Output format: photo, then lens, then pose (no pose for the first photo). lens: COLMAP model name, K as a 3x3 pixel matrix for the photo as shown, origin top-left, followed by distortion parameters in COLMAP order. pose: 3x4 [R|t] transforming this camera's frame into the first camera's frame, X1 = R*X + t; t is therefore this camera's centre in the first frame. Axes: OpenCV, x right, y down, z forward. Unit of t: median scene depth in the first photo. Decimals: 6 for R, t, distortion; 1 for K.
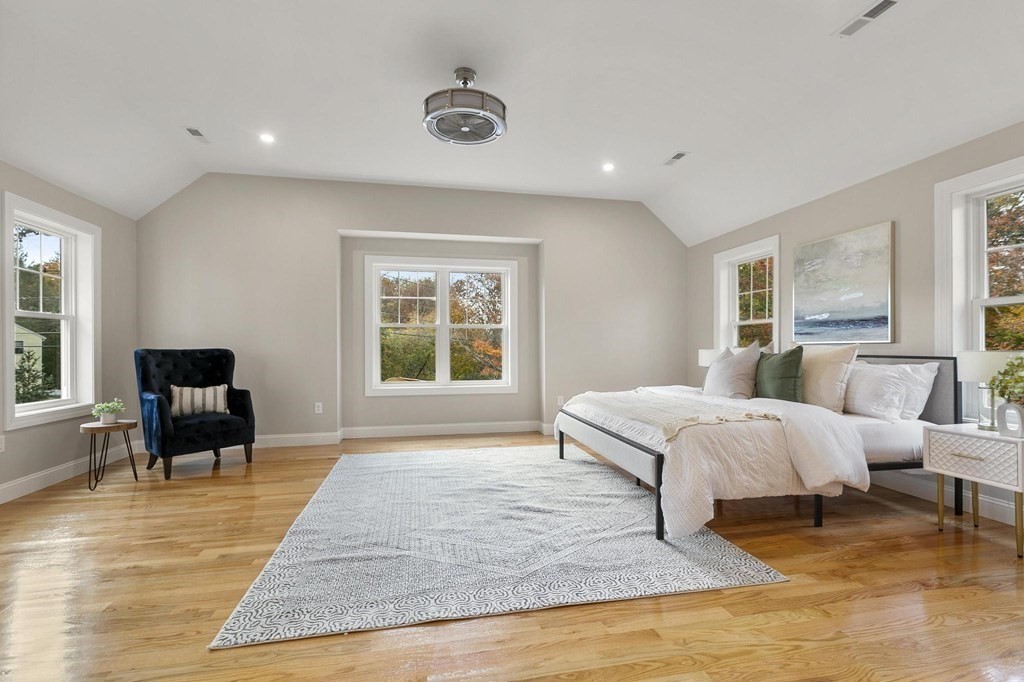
lens RADIAL K [[467.0, 0, 518.2], [0, 467.0, 347.3], [0, 0, 1]] dist [0.008837, -0.001771]
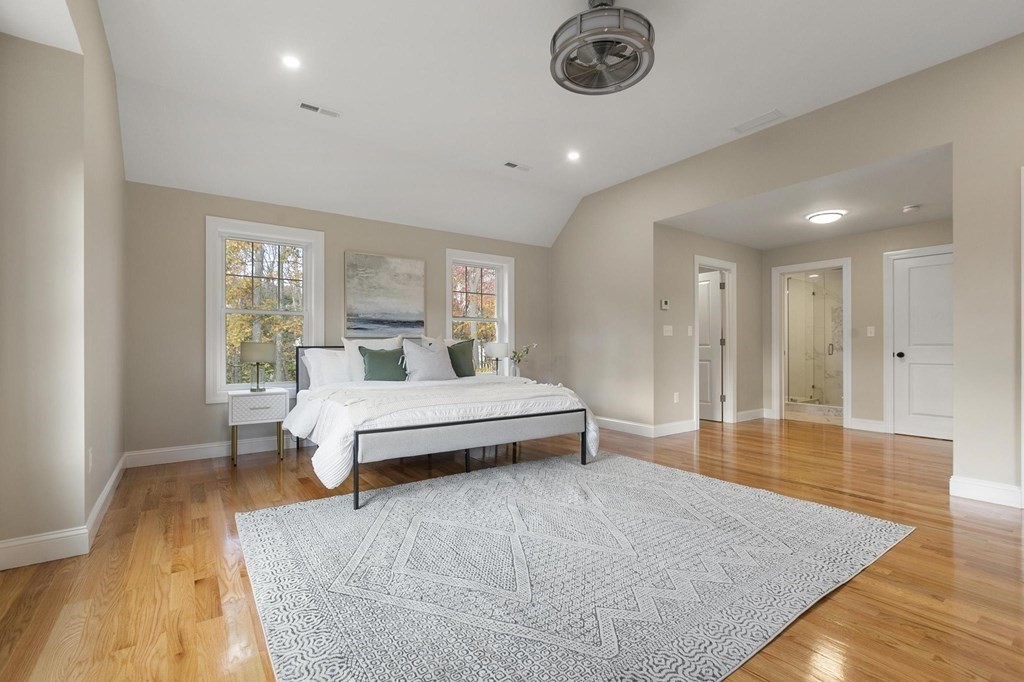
lens RADIAL K [[467.0, 0, 523.0], [0, 467.0, 334.2], [0, 0, 1]] dist [0.008837, -0.001771]
pose [[-0.412370, 0.040284, 0.910125, -0.644903], [0.007384, 0.999137, -0.040878, 0.035486], [-0.910987, -0.010137, -0.412311, 1.181086]]
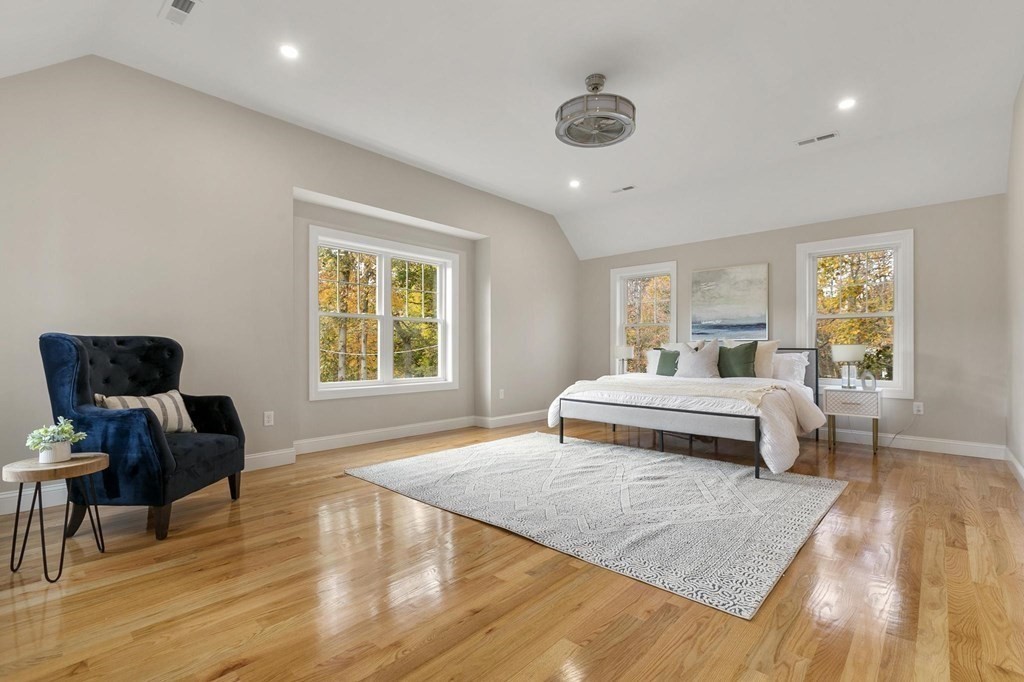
lens RADIAL K [[467.0, 0, 516.6], [0, 467.0, 349.7], [0, 0, 1]] dist [0.008837, -0.001771]
pose [[0.808713, 0.003194, 0.588194, -0.712709], [-0.003564, 0.999994, -0.000530, 0.022958], [-0.588192, -0.001667, 0.808719, 0.199736]]
